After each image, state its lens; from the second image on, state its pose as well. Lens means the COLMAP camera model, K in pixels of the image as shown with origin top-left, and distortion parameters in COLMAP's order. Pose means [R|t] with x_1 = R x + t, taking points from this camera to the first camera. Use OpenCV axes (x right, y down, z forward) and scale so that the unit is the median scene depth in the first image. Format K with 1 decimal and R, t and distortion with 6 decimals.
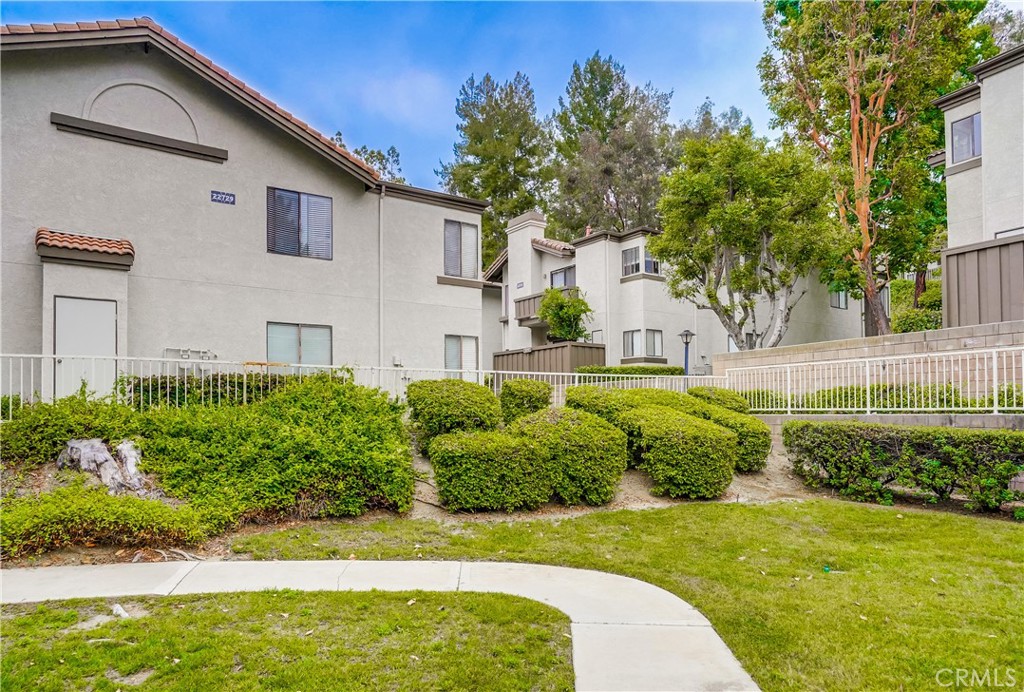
lens RADIAL K [[615.7, 0, 511.1], [0, 615.7, 404.0], [0, 0, 1]] dist [-0.068724, 0.056805]
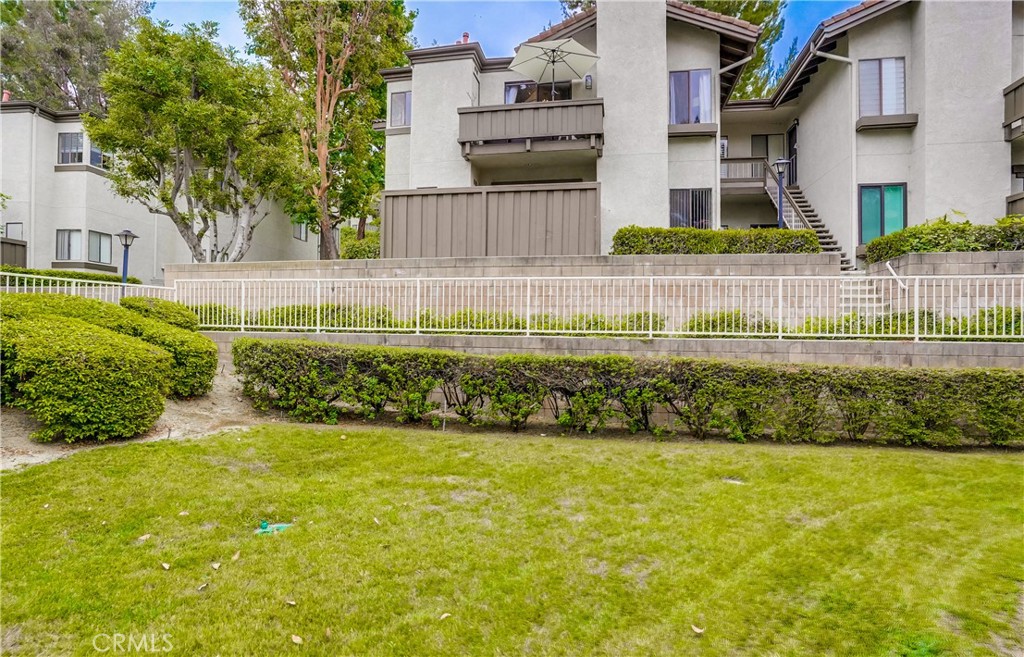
lens RADIAL K [[547.6, 0, 512.0], [0, 547.6, 328.5], [0, 0, 1]] dist [-0.085877, 0.045964]
pose [[0.642955, 0.019215, 0.765663, 0.096513], [-0.028808, 0.999585, -0.000895, 0.000993], [-0.765362, -0.021482, 0.643242, 0.154369]]
